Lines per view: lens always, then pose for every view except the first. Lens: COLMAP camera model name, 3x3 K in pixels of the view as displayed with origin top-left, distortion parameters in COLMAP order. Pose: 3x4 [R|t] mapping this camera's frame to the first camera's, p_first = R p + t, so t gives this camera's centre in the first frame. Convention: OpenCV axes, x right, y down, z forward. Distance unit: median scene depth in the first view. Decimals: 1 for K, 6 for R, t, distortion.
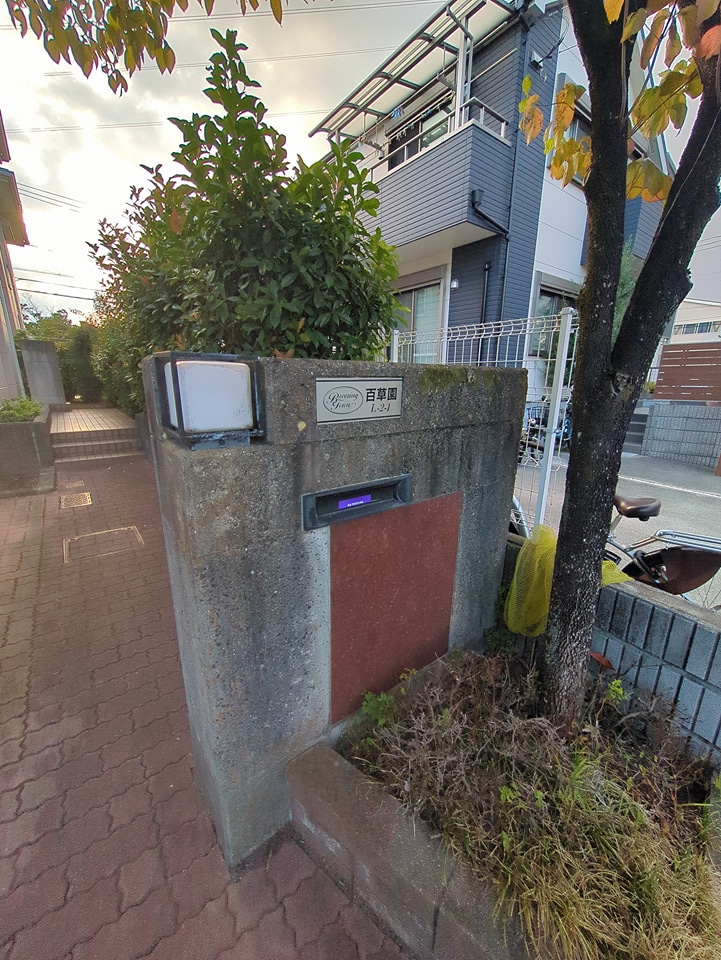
lens RADIAL K [[379.2, 0, 363.1], [0, 379.2, 483.1], [0, 0, 1]] dist [-0.002992, 0.001214]
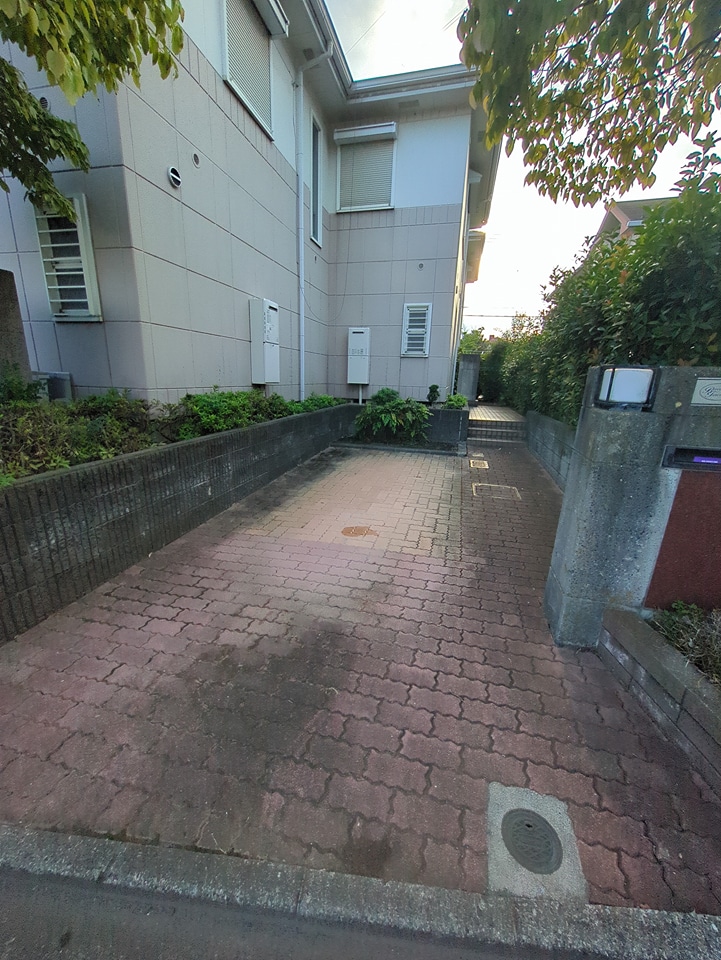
lens RADIAL K [[379.2, 0, 353.7], [0, 379.2, 486.6], [0, 0, 1]] dist [-0.002992, 0.001214]
pose [[0.605329, 0.226549, -0.763055, 0.238700], [-0.232485, 0.967161, 0.102718, 0.261380], [0.761267, 0.115221, 0.638119, -0.829724]]
